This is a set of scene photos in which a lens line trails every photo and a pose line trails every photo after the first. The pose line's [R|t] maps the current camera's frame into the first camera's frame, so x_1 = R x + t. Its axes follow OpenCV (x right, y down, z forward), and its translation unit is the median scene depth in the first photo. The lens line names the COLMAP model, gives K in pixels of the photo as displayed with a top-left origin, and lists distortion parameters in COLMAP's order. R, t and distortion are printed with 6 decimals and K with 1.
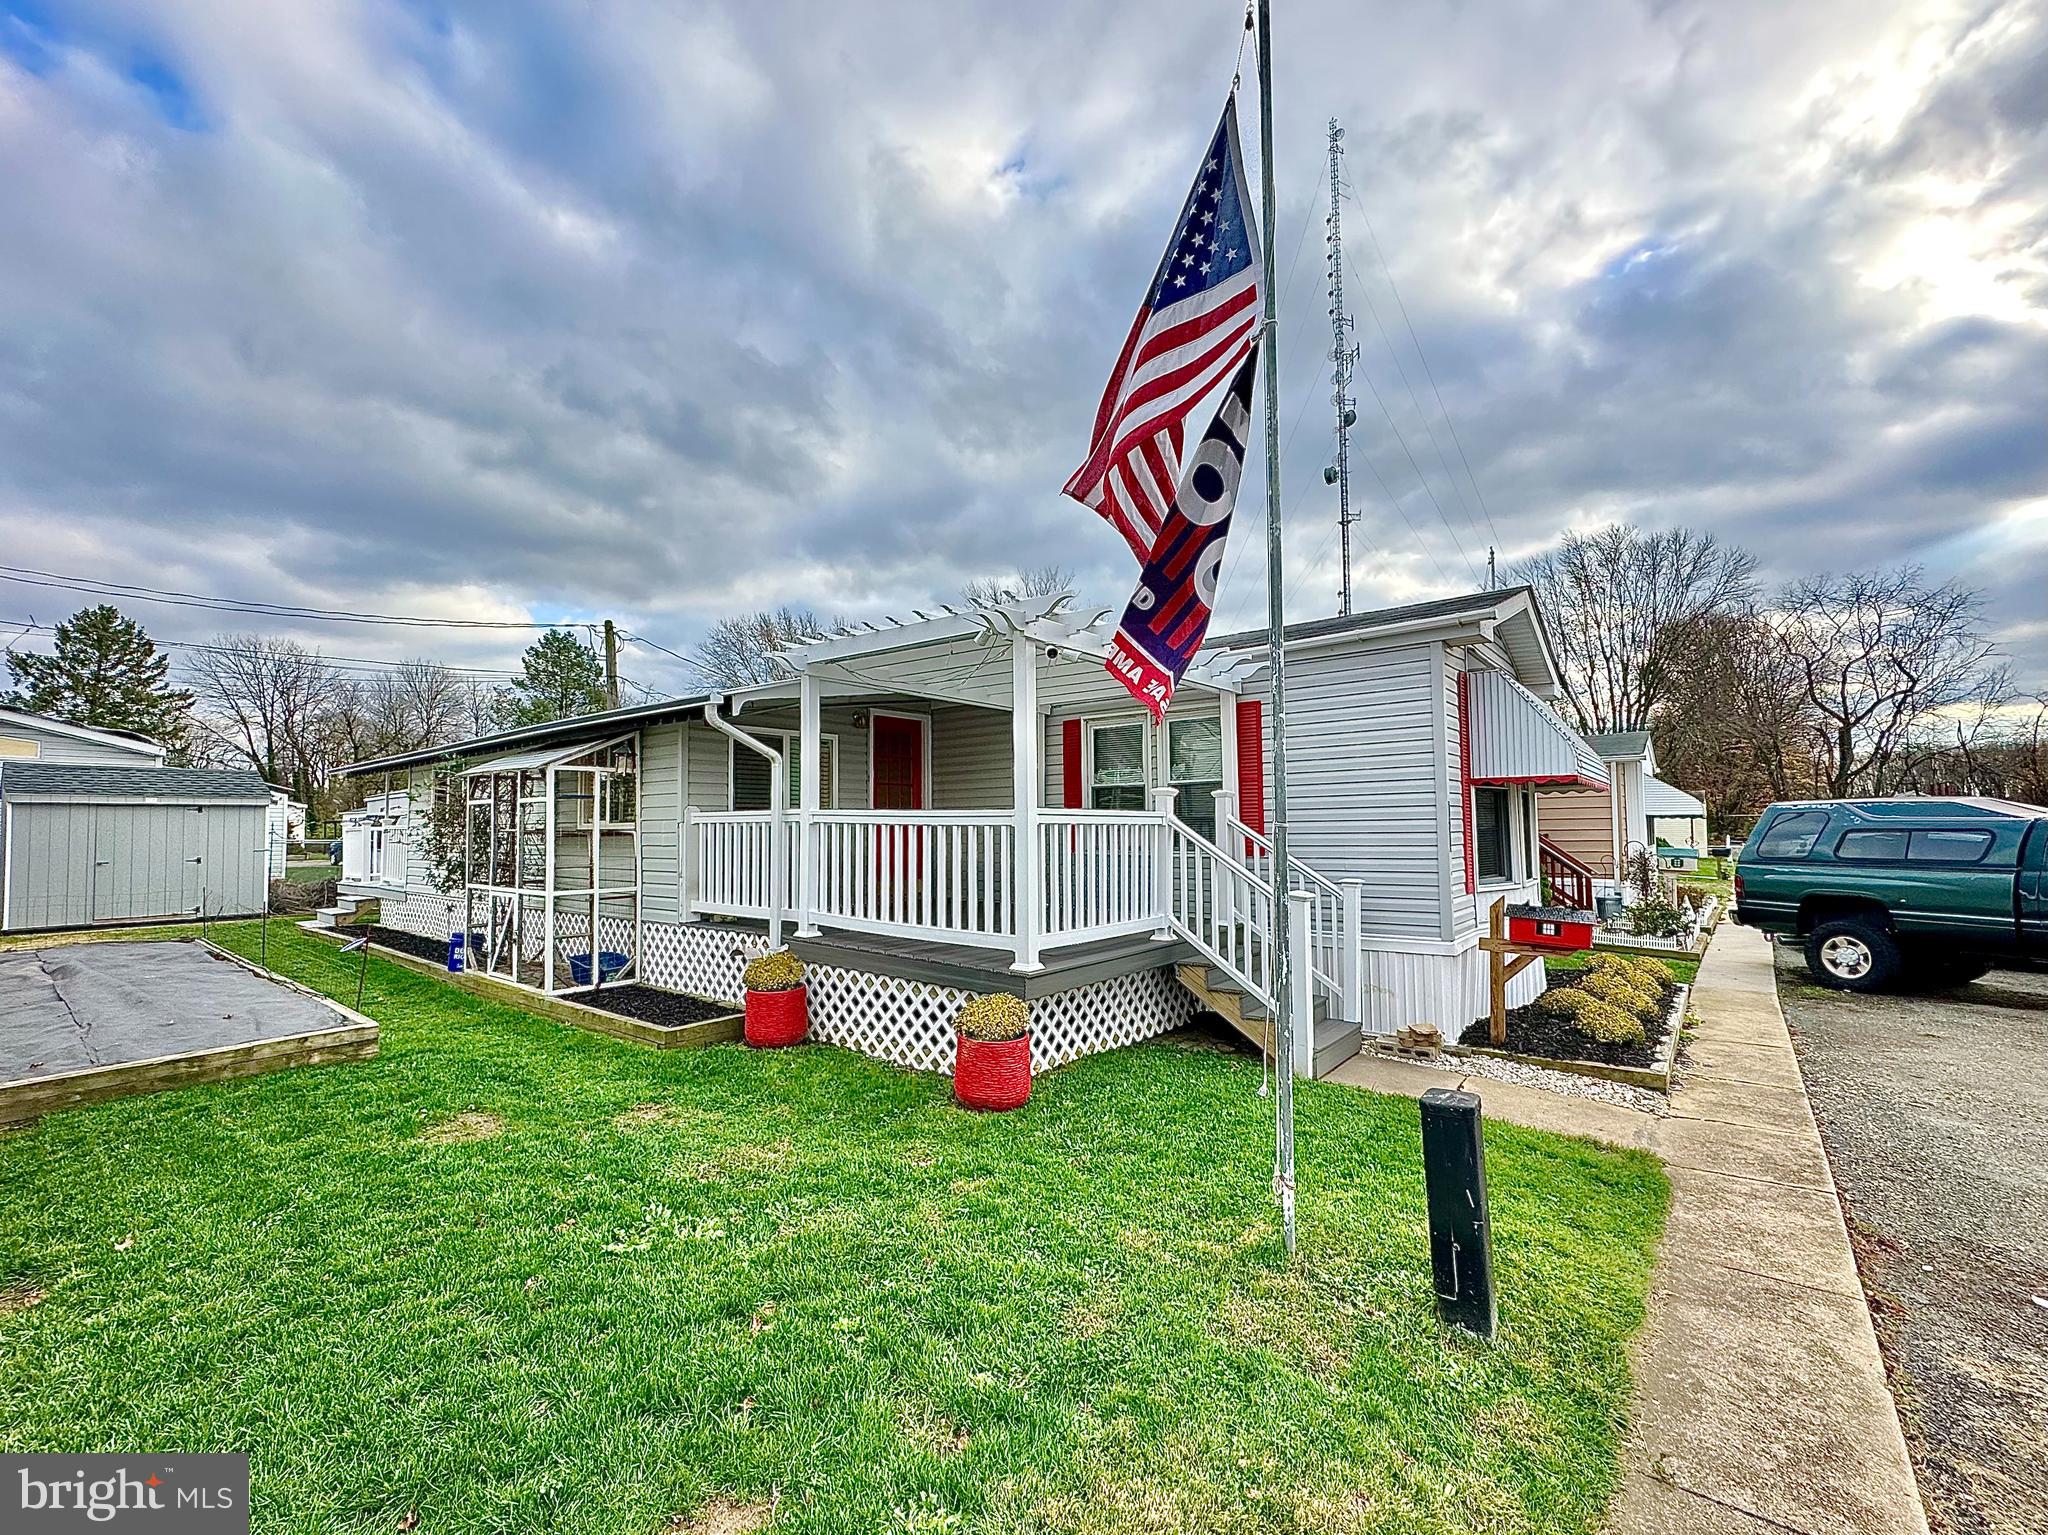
lens RADIAL K [[826.8, 0, 1016.9], [0, 826.8, 765.8], [0, 0, 1]] dist [-0.001964, -0.000071]
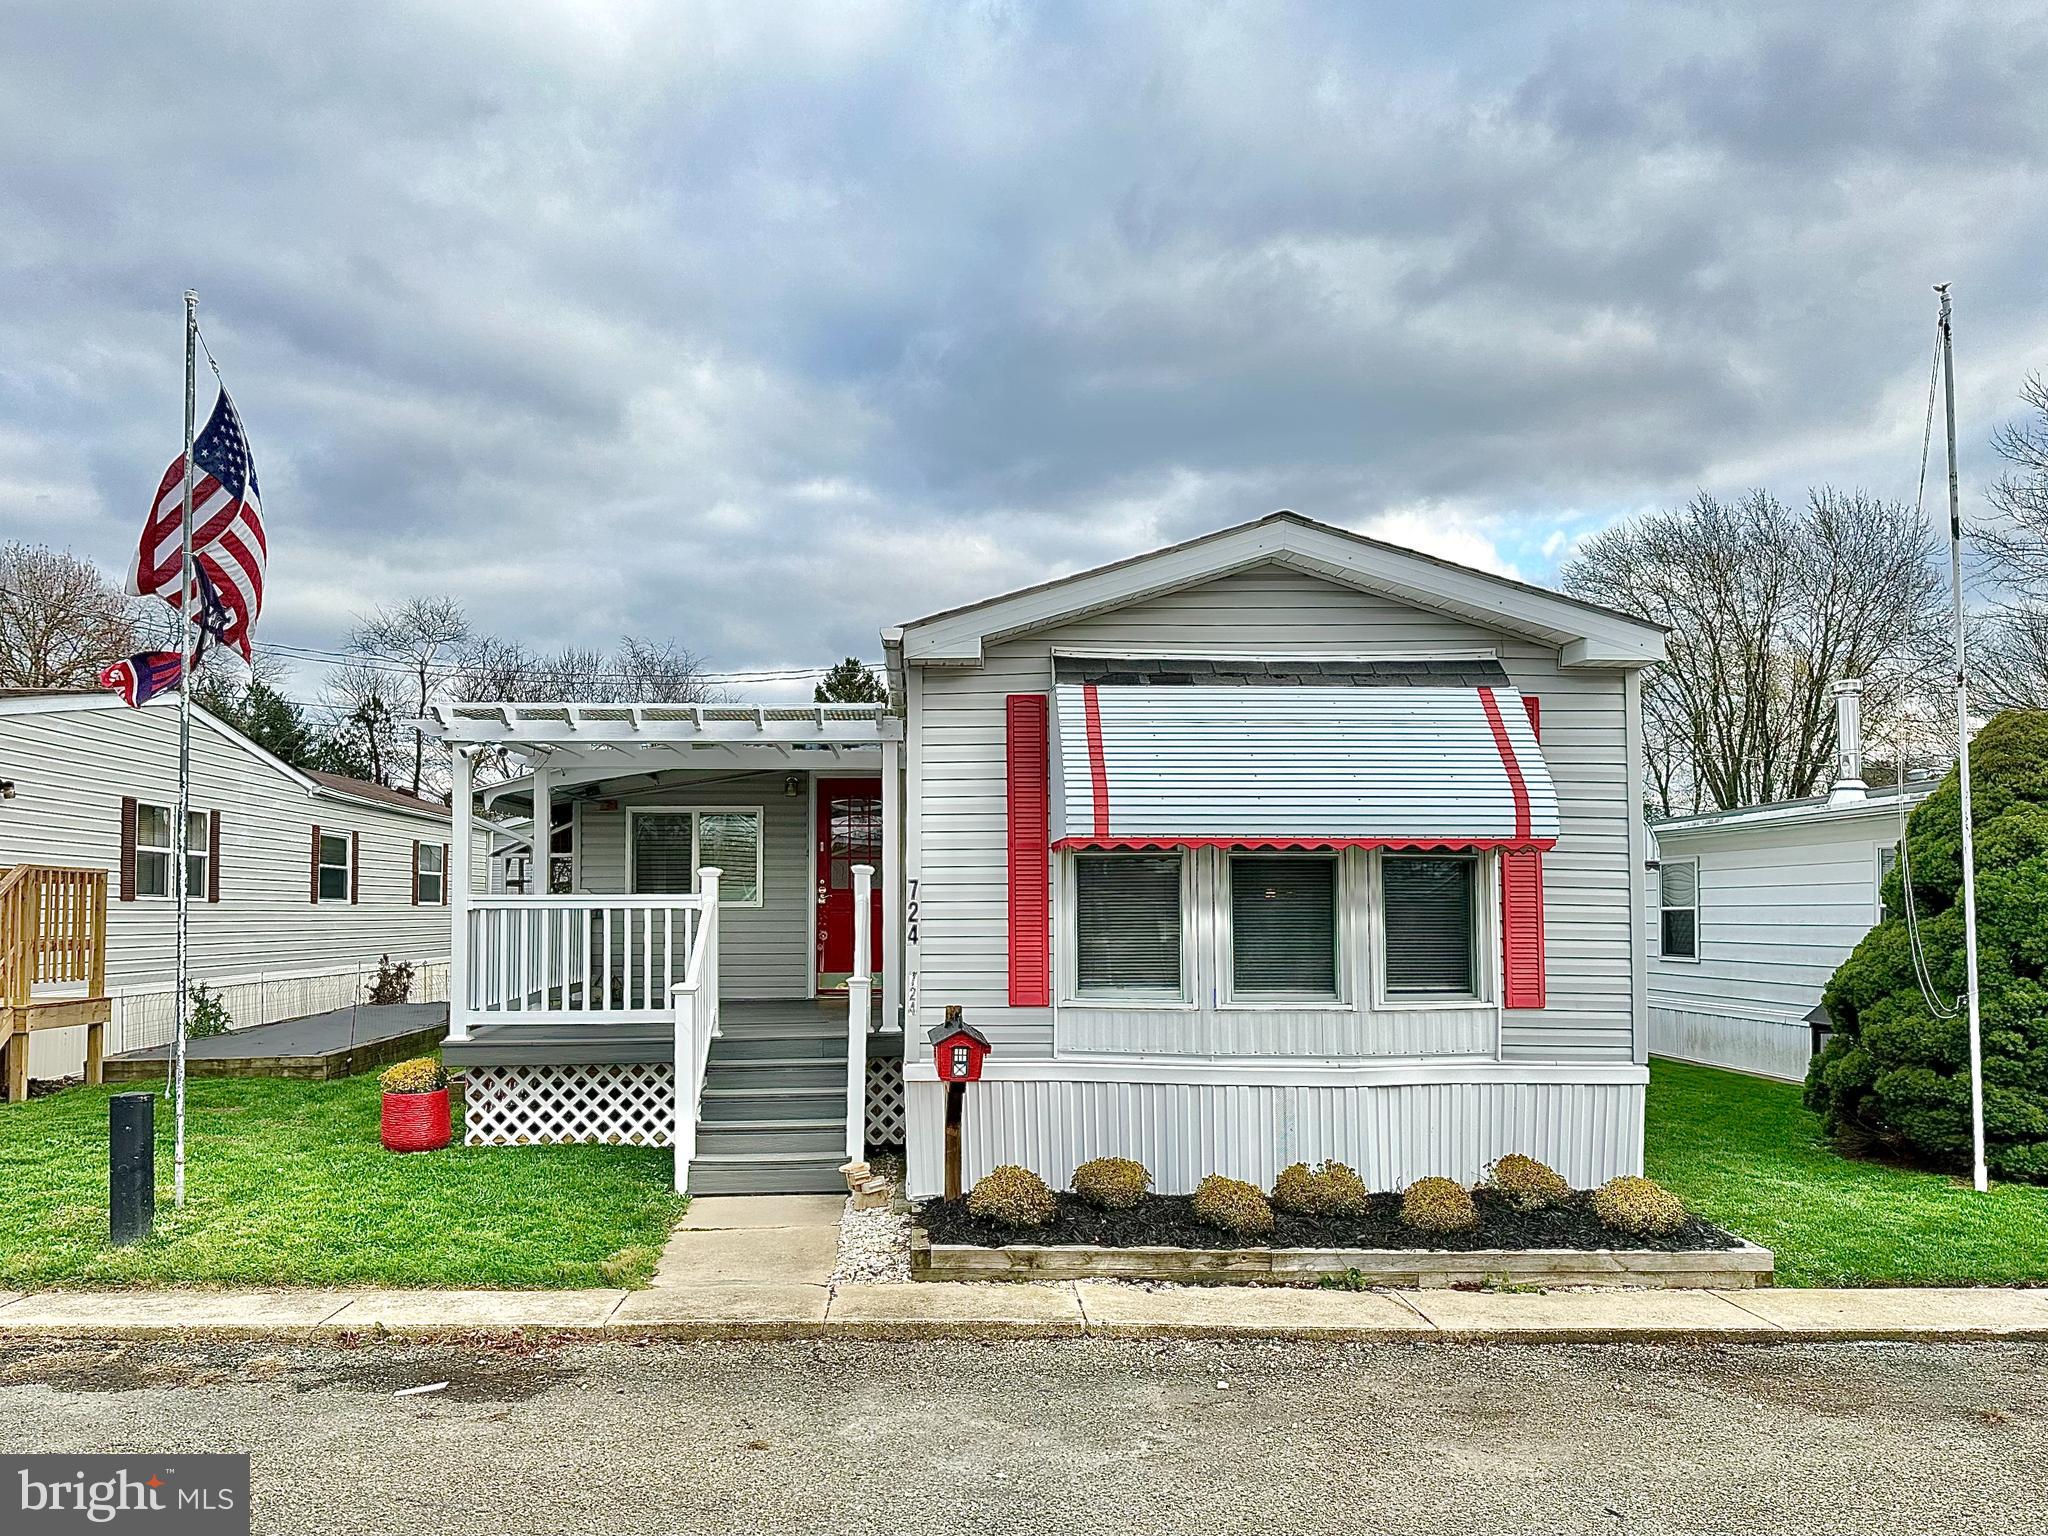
lens RADIAL K [[1972.3, 0, 1024.0], [0, 1972.3, 768.0], [0, 0, 1]] dist [-0.053441, -0.000081]
pose [[0.552551, -0.056197, -0.831583, 0.323037], [0.038850, 0.998376, -0.041655, 0.003989], [0.832573, -0.009291, 0.553837, 0.029141]]
